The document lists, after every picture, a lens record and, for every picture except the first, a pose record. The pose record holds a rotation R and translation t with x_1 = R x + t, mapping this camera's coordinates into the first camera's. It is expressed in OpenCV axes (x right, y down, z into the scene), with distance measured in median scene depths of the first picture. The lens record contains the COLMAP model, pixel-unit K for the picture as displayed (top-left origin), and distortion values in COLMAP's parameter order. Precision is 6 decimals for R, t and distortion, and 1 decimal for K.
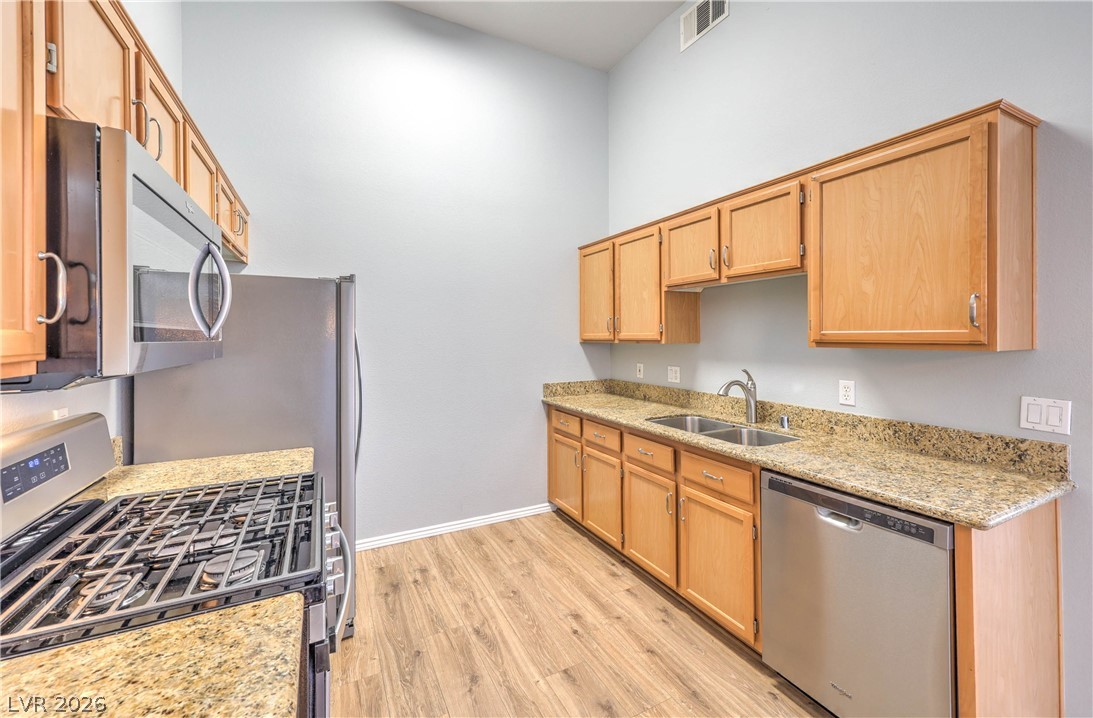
lens RADIAL K [[440.1, 0, 545.5], [0, 440.1, 340.4], [0, 0, 1]] dist [-0.004298, 0.002655]
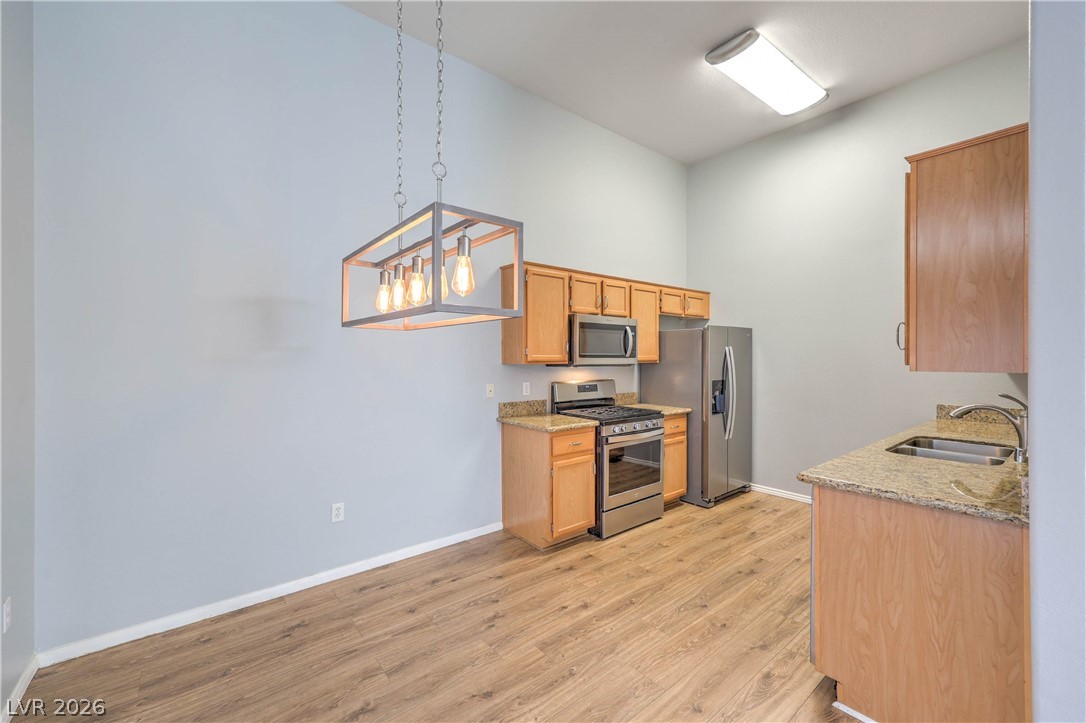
lens RADIAL K [[437.3, 0, 541.5], [0, 437.3, 360.0], [0, 0, 1]] dist [-0.004298, 0.002655]
pose [[0.202011, 0.013332, -0.979292, 1.191838], [-0.010419, 0.999880, 0.011463, -0.008823], [0.979328, 0.007887, 0.202126, -0.125116]]
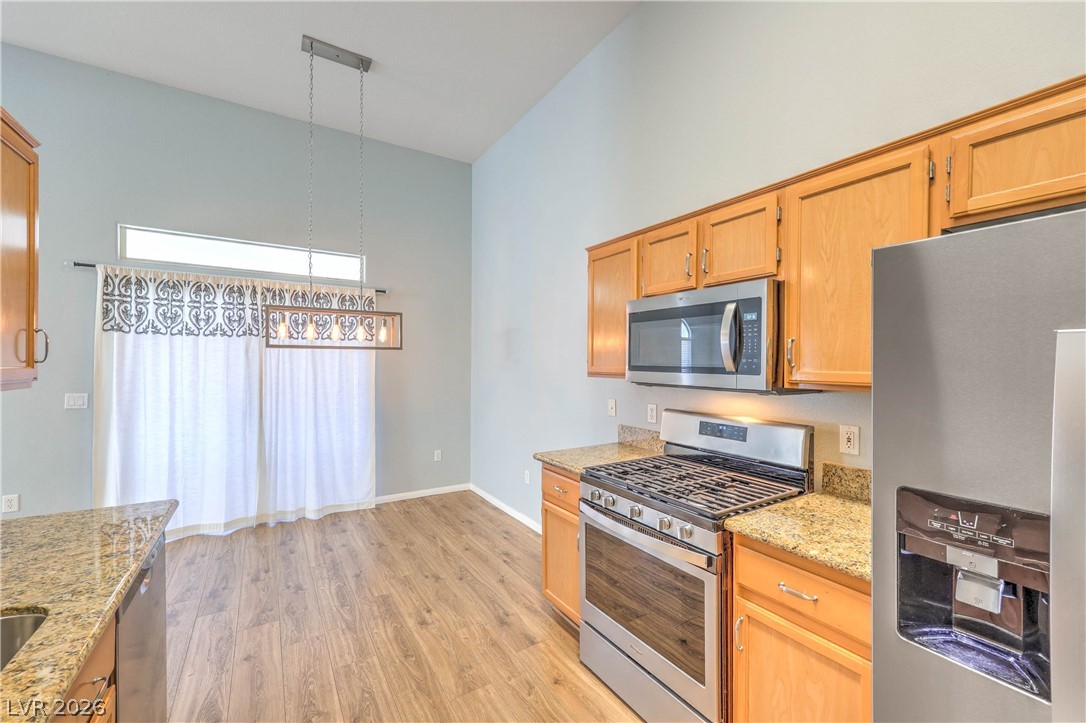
lens RADIAL K [[437.3, 0, 546.2], [0, 437.3, 363.5], [0, 0, 1]] dist [-0.004298, 0.002655]
pose [[-0.995236, -0.002927, -0.097452, -0.028726], [-0.004092, 0.999923, 0.011751, -0.025574], [0.097411, 0.012093, -0.995171, 1.271612]]
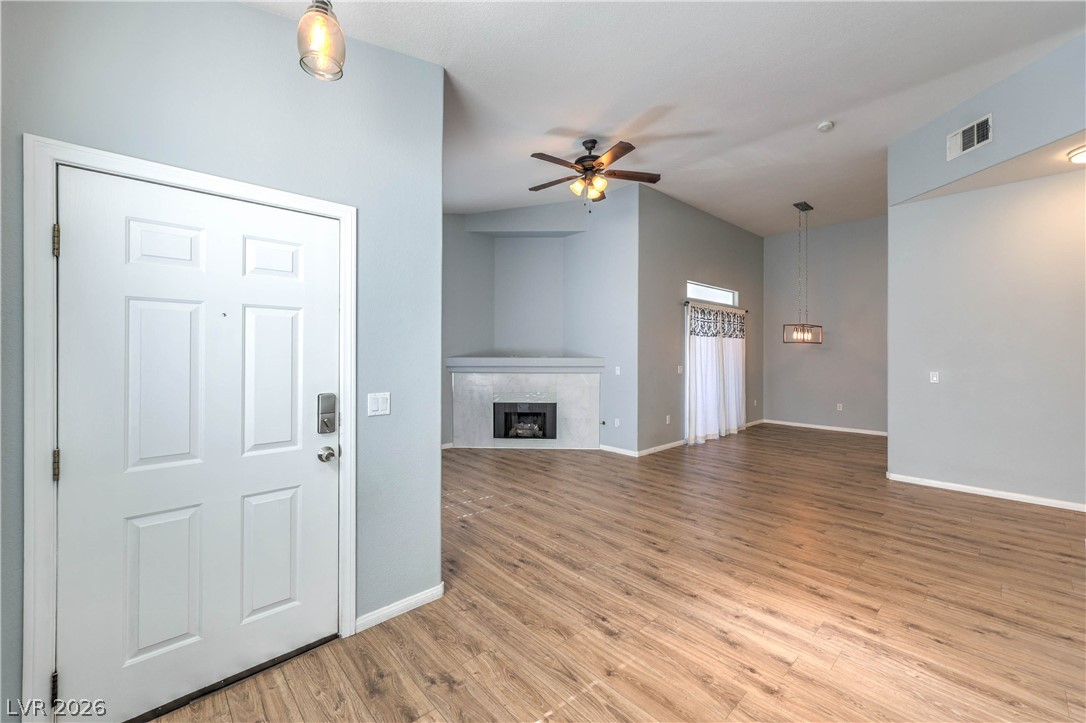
lens RADIAL K [[437.3, 0, 545.7], [0, 437.3, 345.4], [0, 0, 1]] dist [-0.004298, 0.002655]
pose [[-0.964149, 0.004695, -0.265320, 2.960396], [0.005344, 0.999984, -0.001726, -0.042681], [0.265308, -0.003082, -0.964159, 2.201369]]
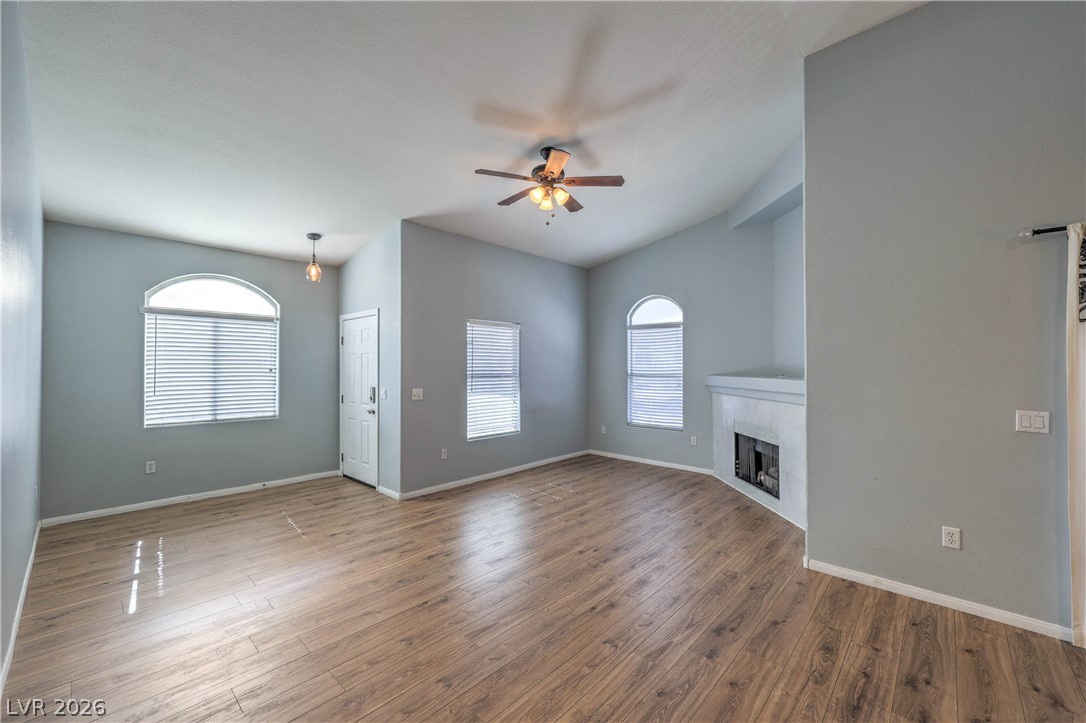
lens RADIAL K [[437.3, 0, 538.7], [0, 437.3, 358.1], [0, 0, 1]] dist [-0.004298, 0.002655]
pose [[-0.327485, 0.025825, 0.944503, 0.774166], [0.011463, 0.999661, -0.023358, -0.024758], [-0.944787, 0.003178, -0.327670, 1.127581]]
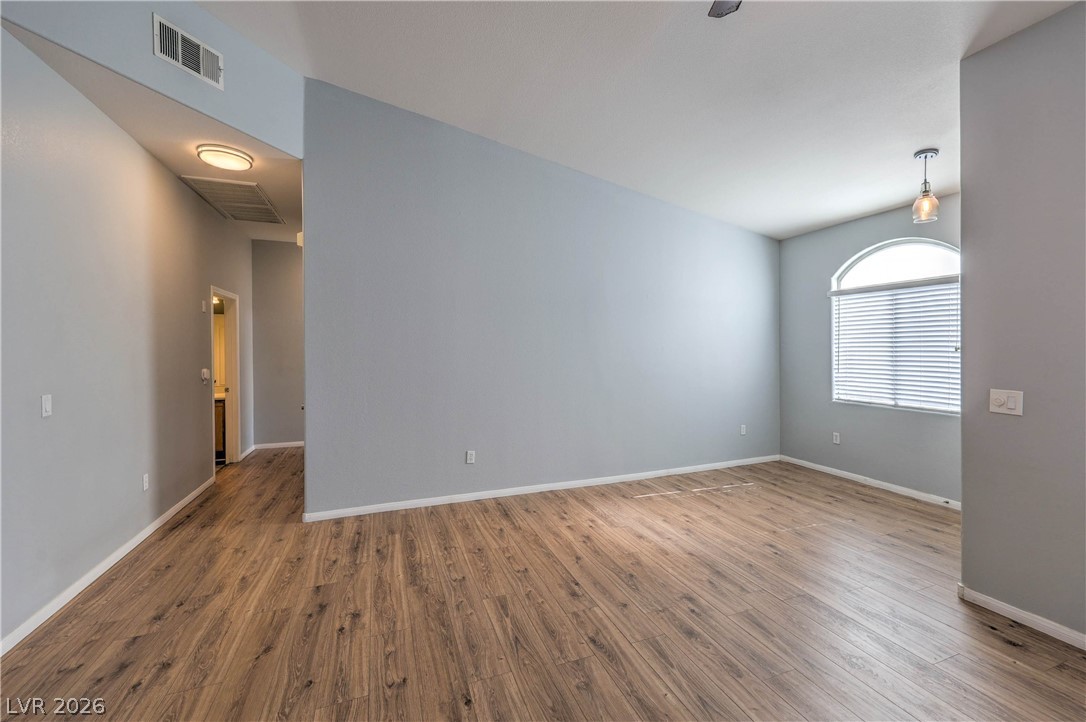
lens RADIAL K [[437.3, 0, 547.1], [0, 437.3, 353.2], [0, 0, 1]] dist [-0.004298, 0.002655]
pose [[0.993347, 0.000864, -0.115159, 2.034025], [-0.000390, 0.999991, 0.004138, -0.022626], [0.115162, -0.004066, 0.993338, -0.117839]]
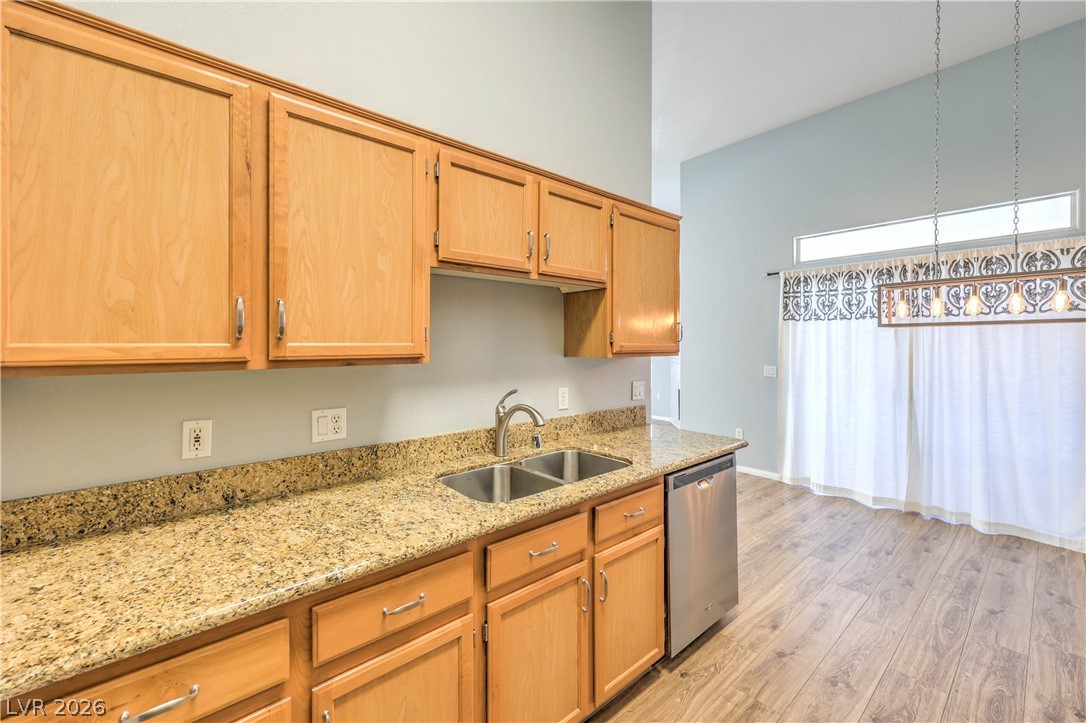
lens RADIAL K [[437.3, 0, 545.5], [0, 437.3, 343.7], [0, 0, 1]] dist [-0.004298, 0.002655]
pose [[-0.233906, 0.005322, 0.972245, -0.348429], [0.012825, 0.999915, -0.002388, -0.016188], [-0.972175, 0.011911, -0.233955, 1.179449]]
